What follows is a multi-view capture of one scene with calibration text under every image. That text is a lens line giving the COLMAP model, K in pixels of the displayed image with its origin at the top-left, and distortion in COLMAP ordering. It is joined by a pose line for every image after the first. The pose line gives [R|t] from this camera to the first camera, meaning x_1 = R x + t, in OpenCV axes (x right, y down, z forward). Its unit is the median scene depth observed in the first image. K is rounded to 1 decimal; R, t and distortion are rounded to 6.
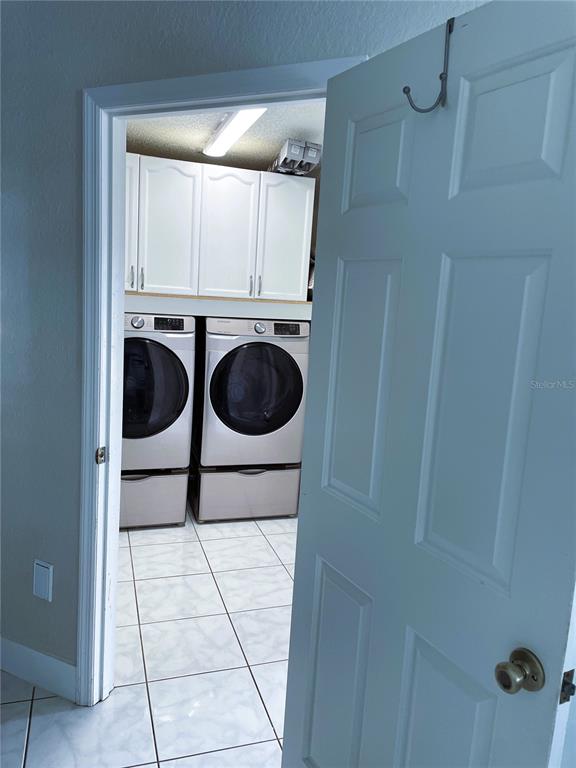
lens RADIAL K [[582.2, 0, 288.9], [0, 582.2, 383.7], [0, 0, 1]] dist [0.068988, -0.083716]
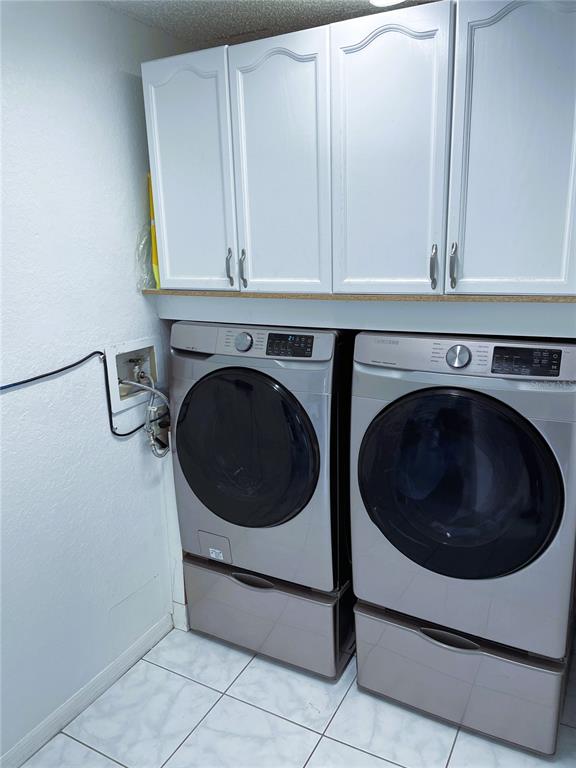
lens RADIAL K [[582.2, 0, 289.0], [0, 582.2, 384.9], [0, 0, 1]] dist [0.068988, -0.083716]
pose [[0.688742, 0.089761, -0.719429, 0.200602], [-0.049116, 0.995803, 0.077222, -0.105770], [0.723341, -0.017851, 0.690260, 0.598262]]
